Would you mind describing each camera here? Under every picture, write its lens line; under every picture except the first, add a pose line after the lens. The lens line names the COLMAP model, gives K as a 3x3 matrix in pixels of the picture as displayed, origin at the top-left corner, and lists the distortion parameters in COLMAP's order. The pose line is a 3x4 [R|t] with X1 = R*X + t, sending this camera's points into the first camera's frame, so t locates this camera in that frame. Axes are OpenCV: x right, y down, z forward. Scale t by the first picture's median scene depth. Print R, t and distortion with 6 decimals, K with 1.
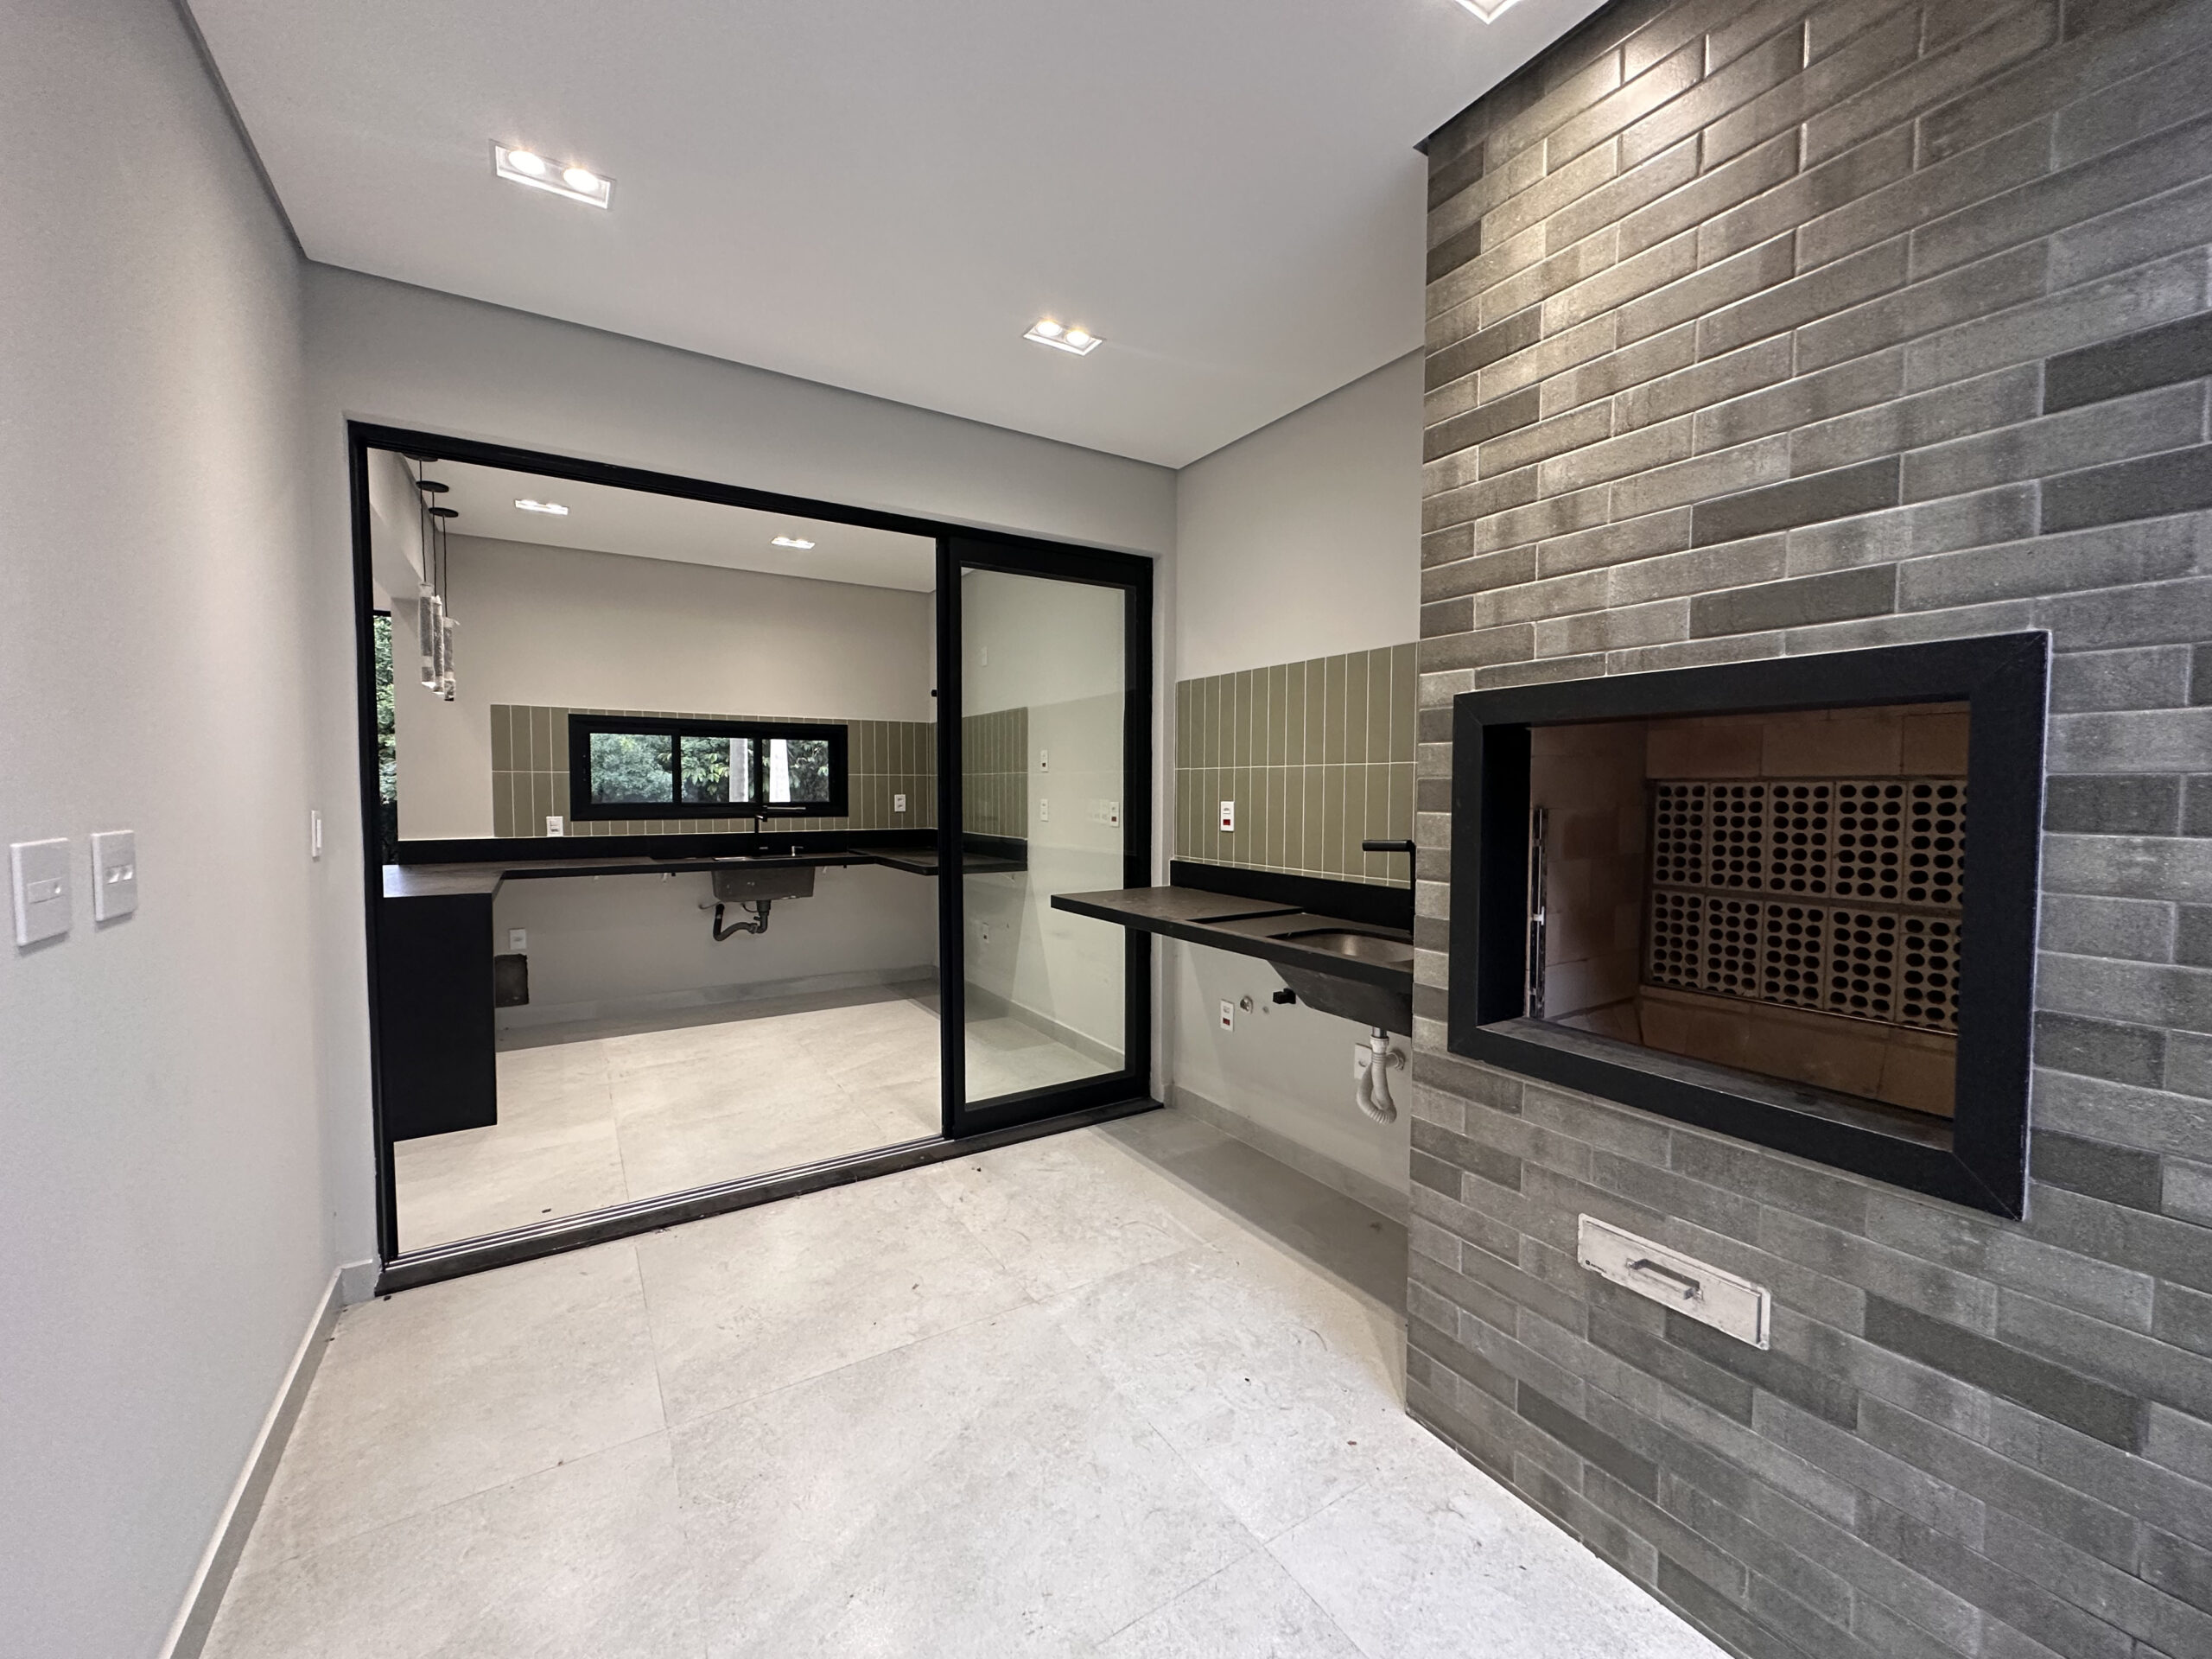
lens RADIAL K [[876.2, 0, 1102.5], [0, 876.2, 824.5], [0, 0, 1]] dist [-0.002439, 0.000266]
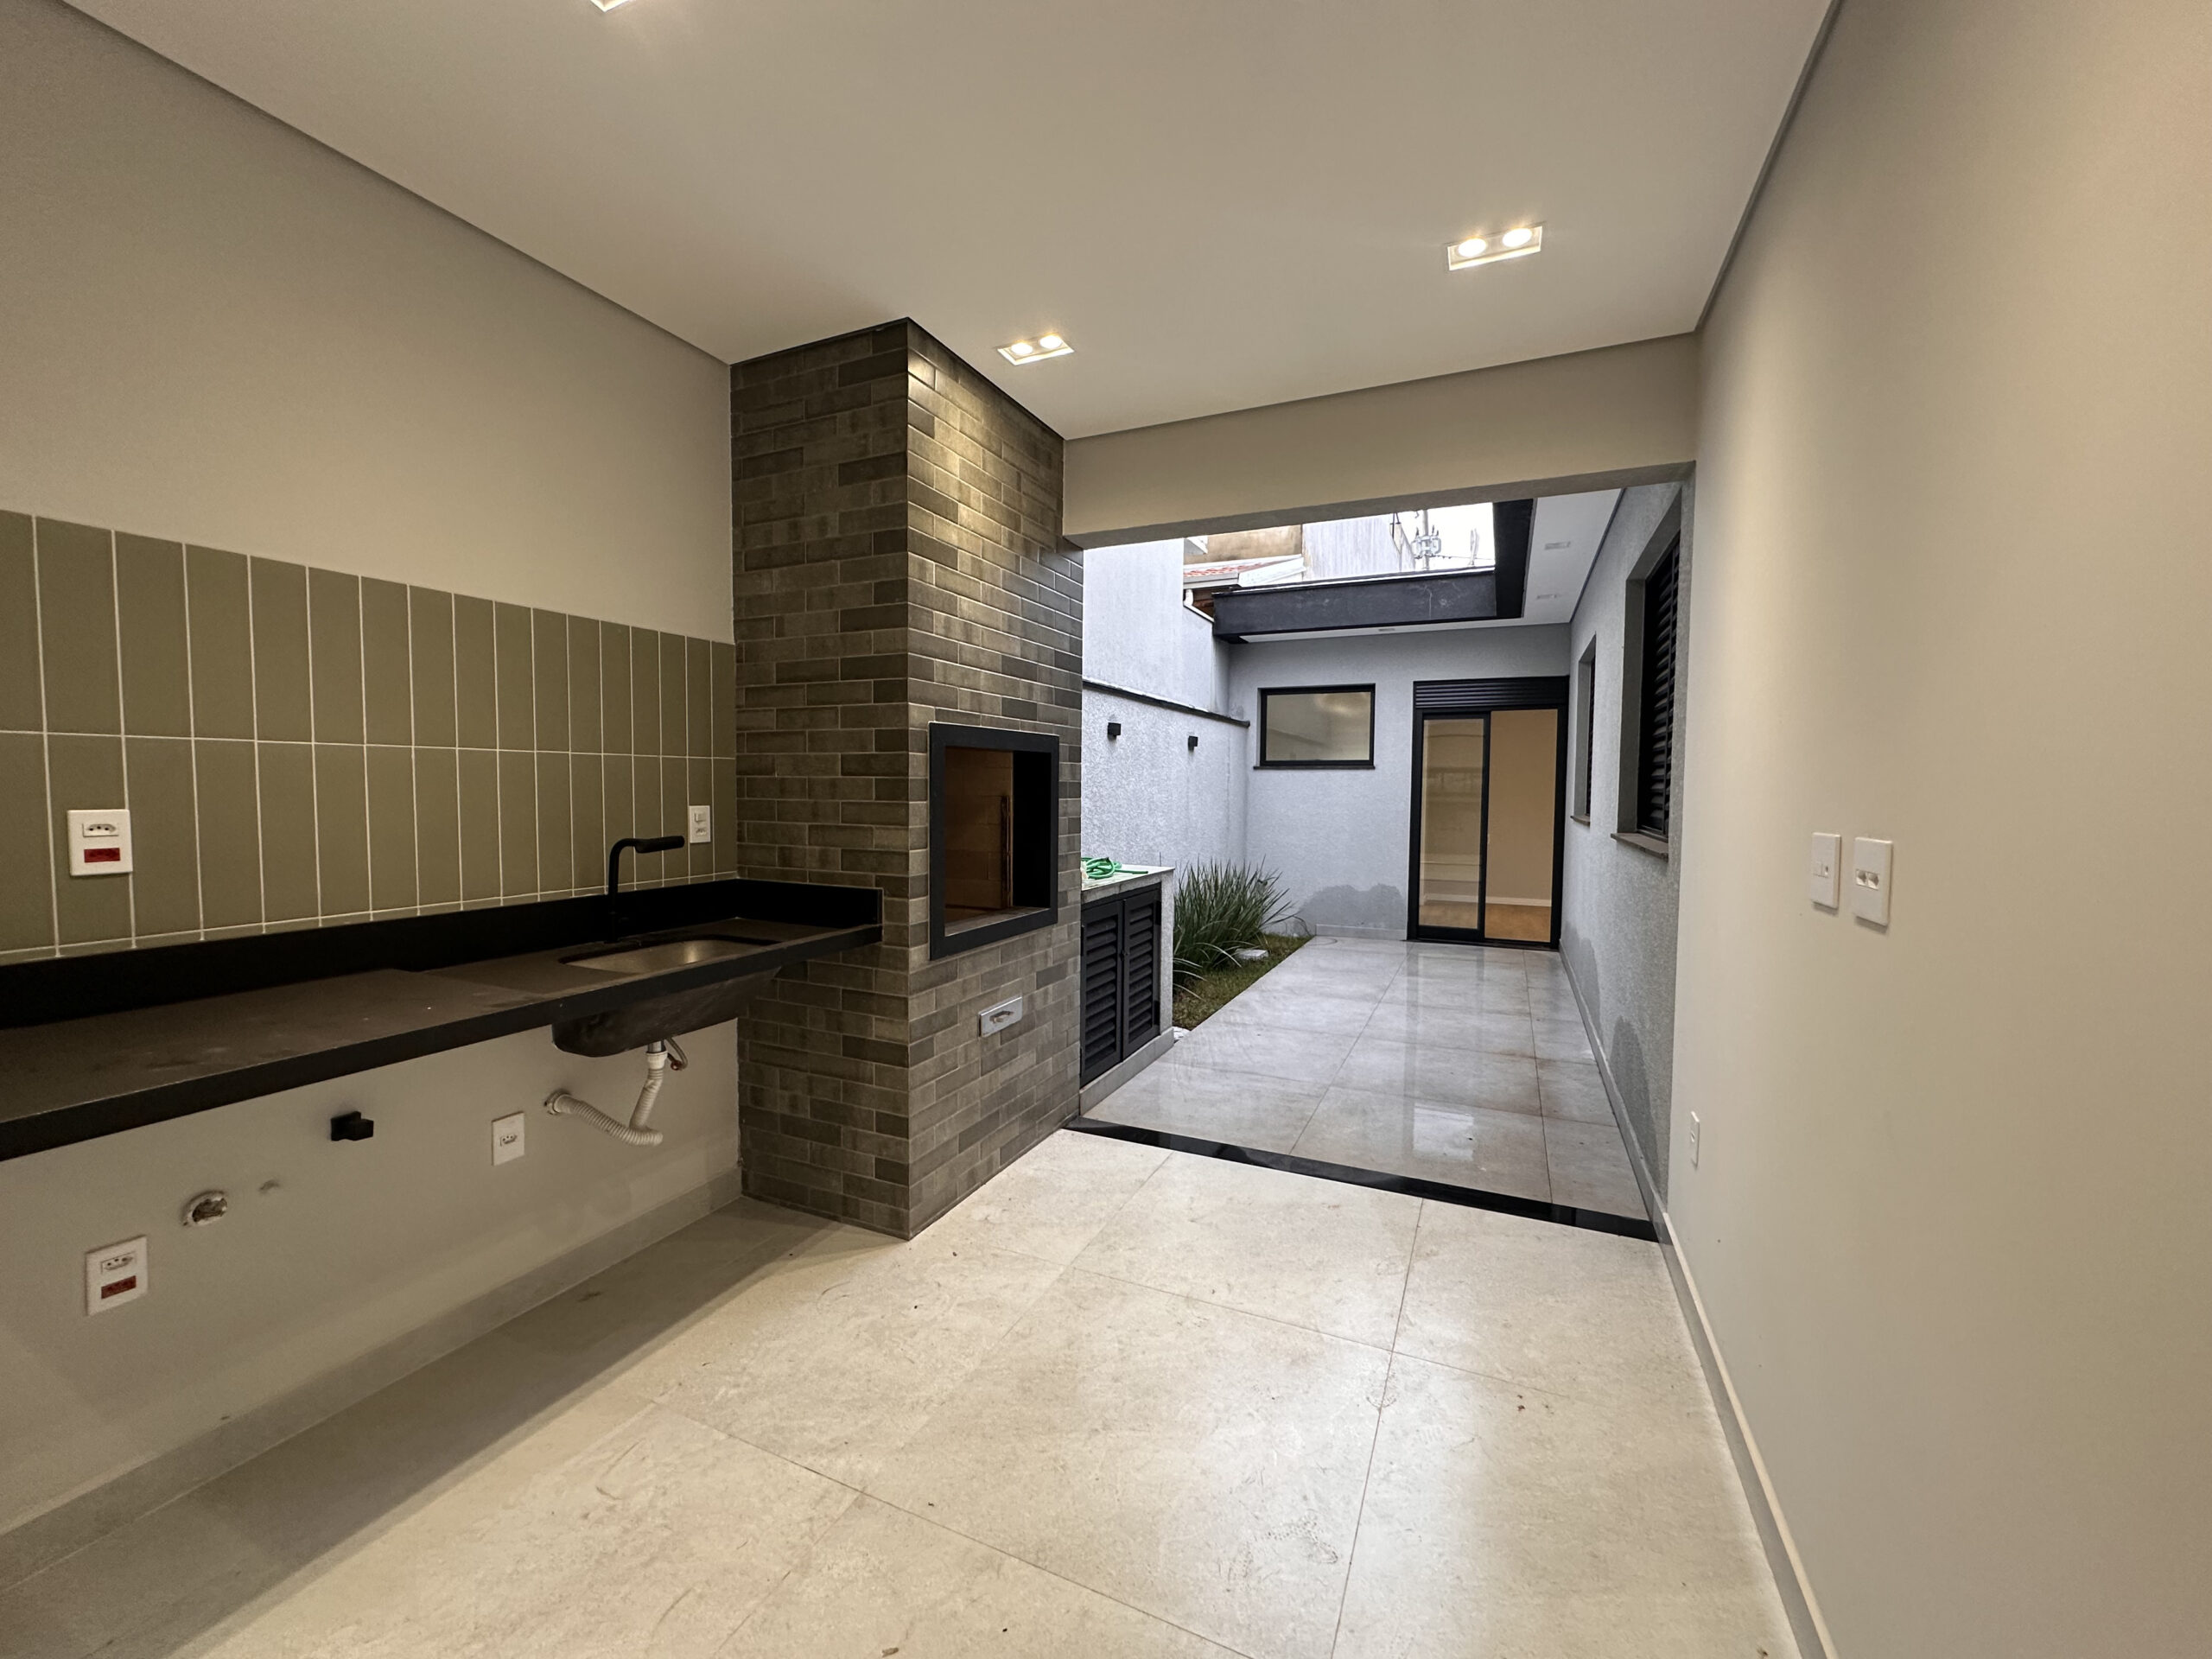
lens RADIAL K [[876.2, 0, 1103.1], [0, 876.2, 825.2], [0, 0, 1]] dist [-0.002439, 0.000266]
pose [[-0.552242, -0.045272, 0.832454, -0.955391], [0.026383, 0.997075, 0.071727, -0.068008], [-0.833266, 0.061574, -0.549432, 1.493862]]
